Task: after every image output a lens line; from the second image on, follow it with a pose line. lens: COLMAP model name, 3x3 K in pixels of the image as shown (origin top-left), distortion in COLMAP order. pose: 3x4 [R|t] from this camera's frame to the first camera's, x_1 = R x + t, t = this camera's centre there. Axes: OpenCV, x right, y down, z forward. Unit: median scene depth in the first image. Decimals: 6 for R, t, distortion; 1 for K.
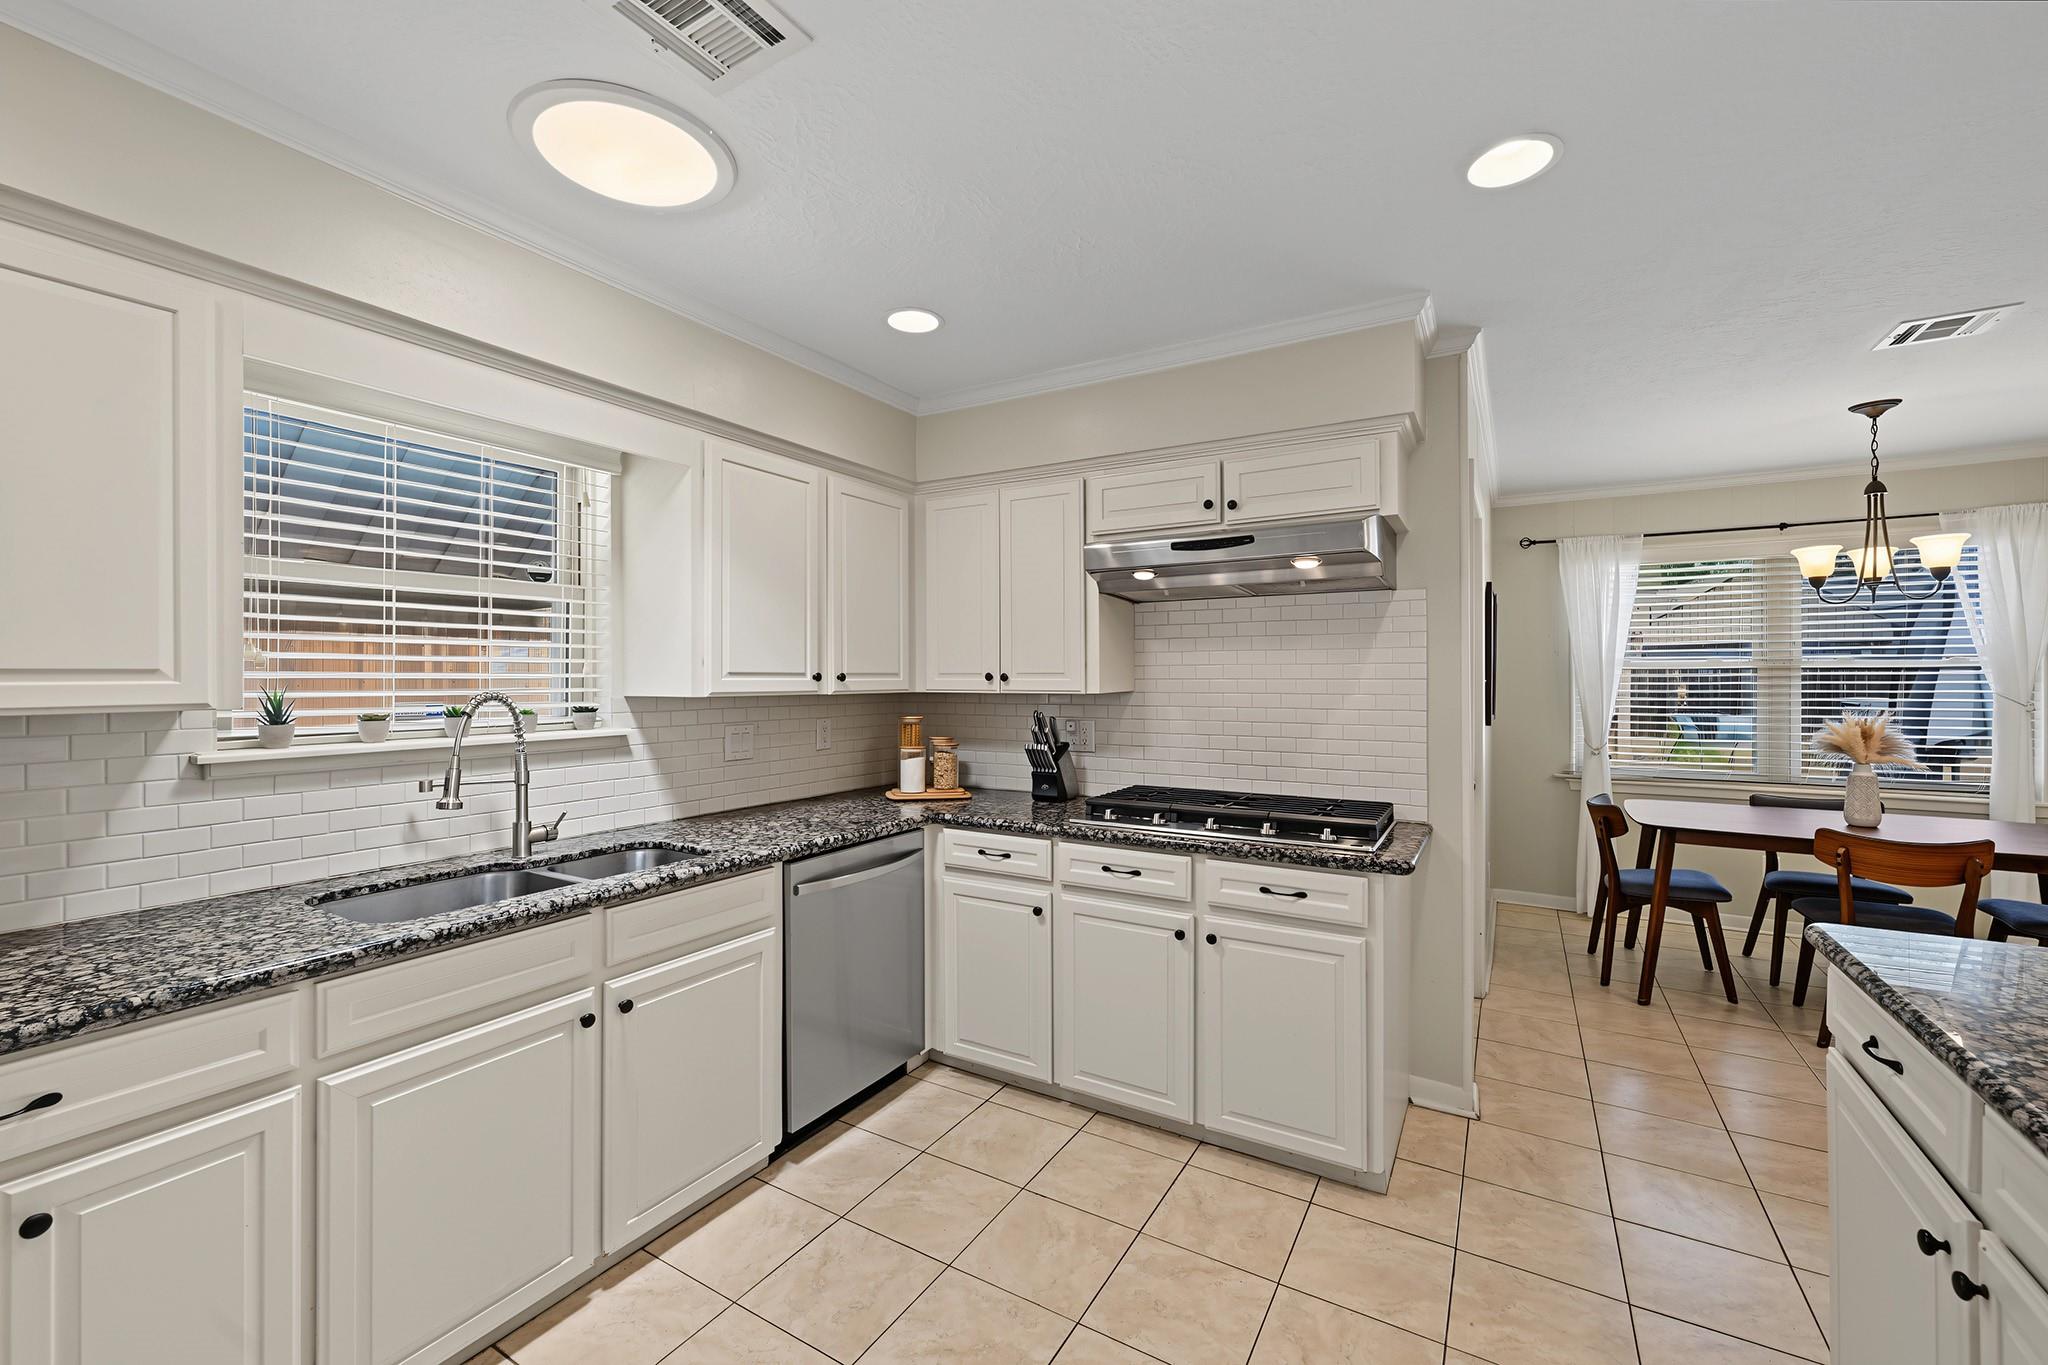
lens RADIAL K [[834.6, 0, 1003.6], [0, 834.6, 679.4], [0, 0, 1]] dist [0.001942, 0.000022]
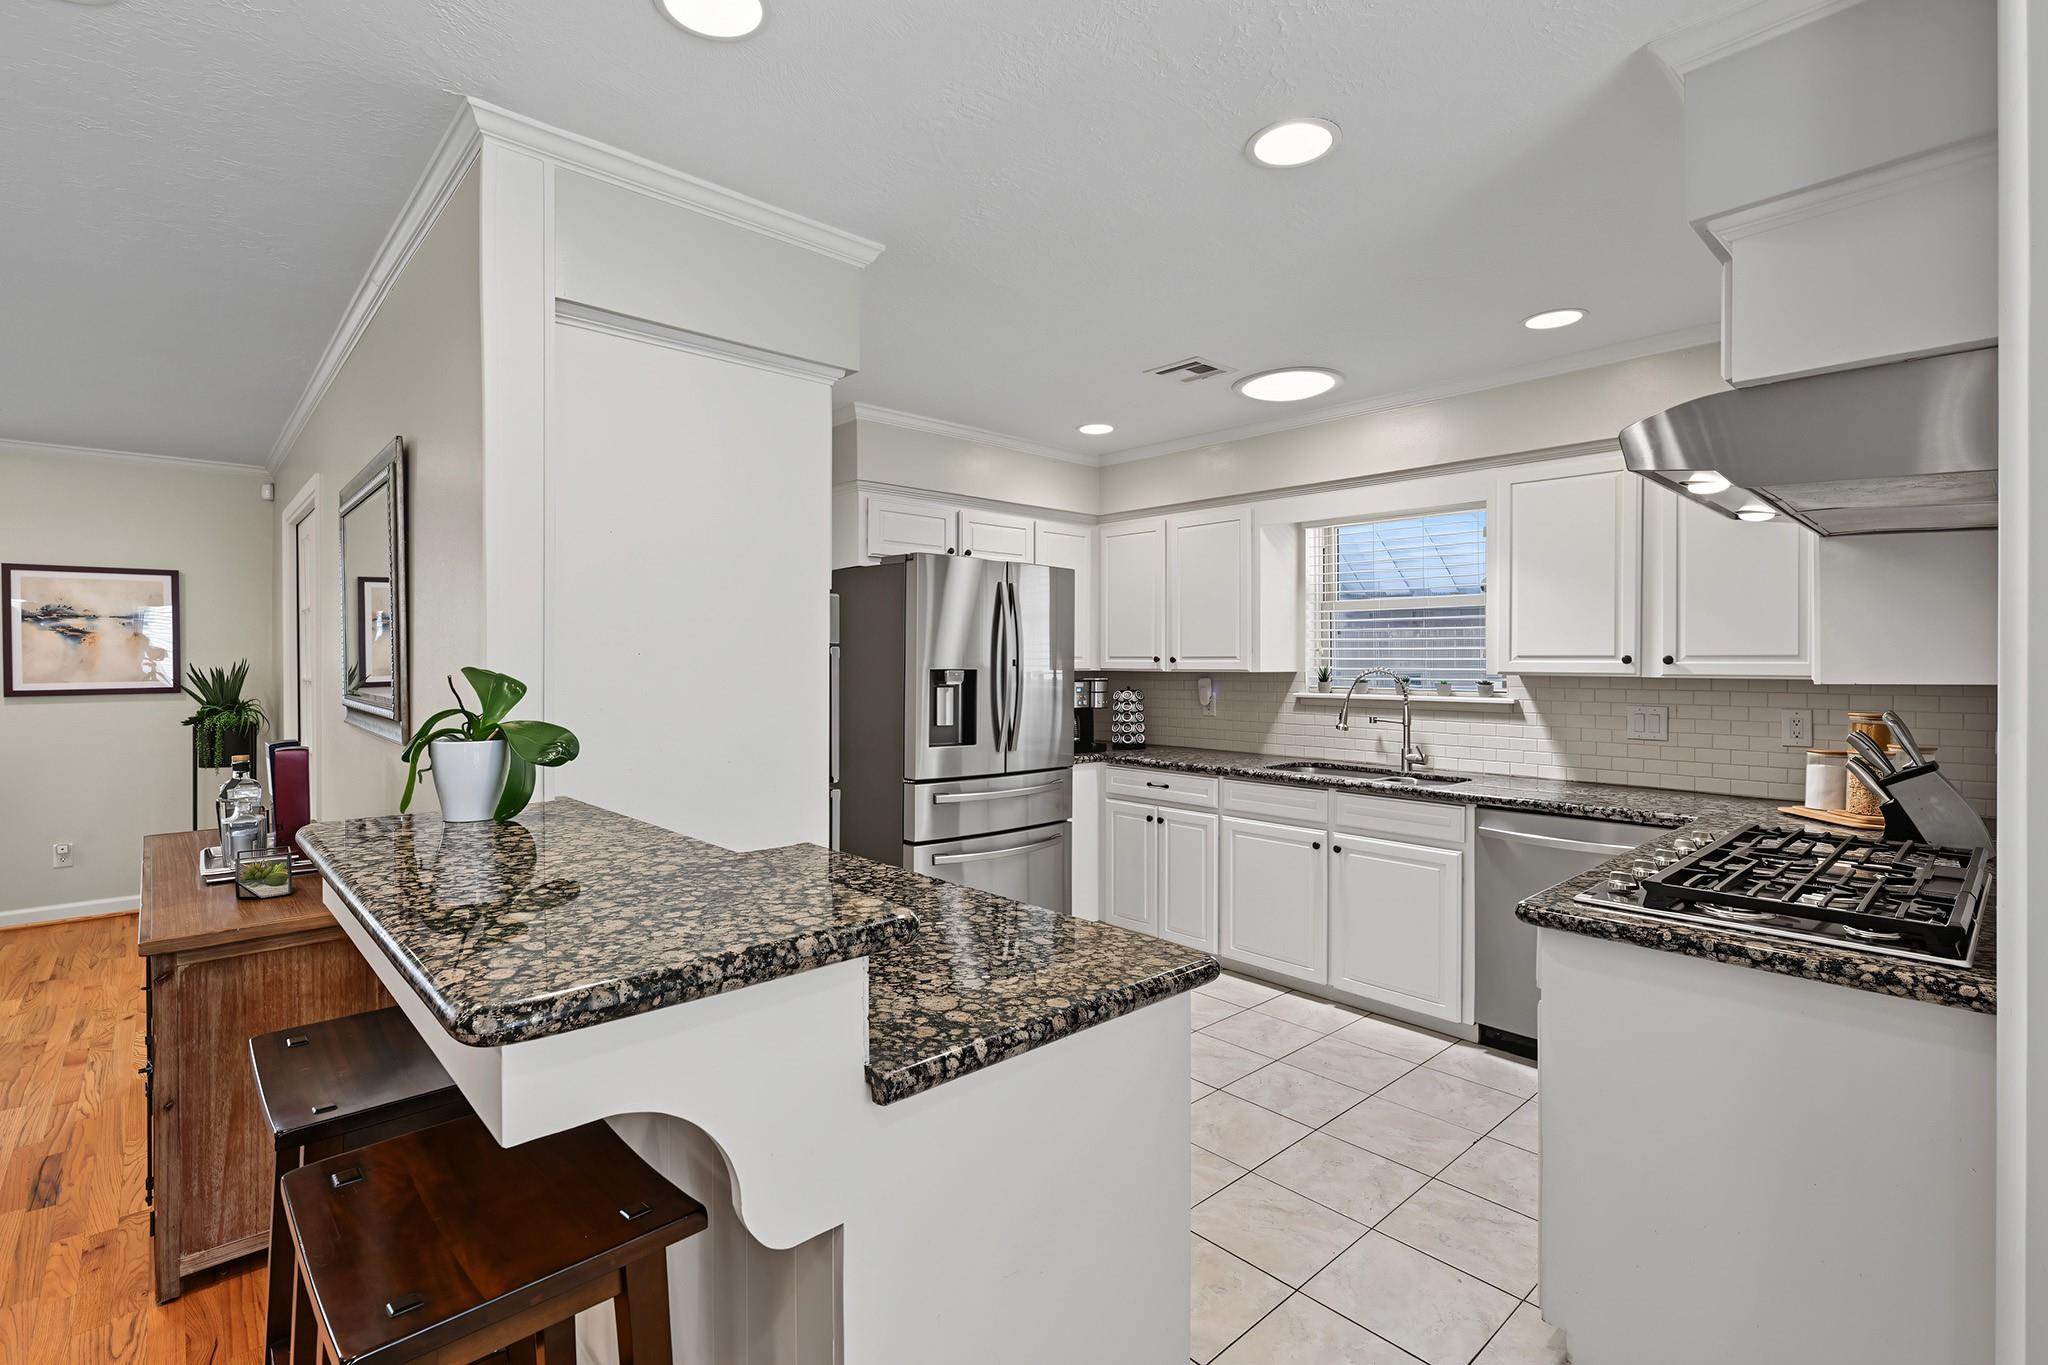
lens RADIAL K [[914.6, 0, 1020.5], [0, 914.6, 668.5], [0, 0, 1]] dist [-0.010331, 0.000089]
pose [[-0.269816, 0.010391, -0.962856, 1.330611], [-0.000407, 0.999940, 0.010905, -0.004984], [0.962912, 0.003334, -0.269796, 0.750915]]
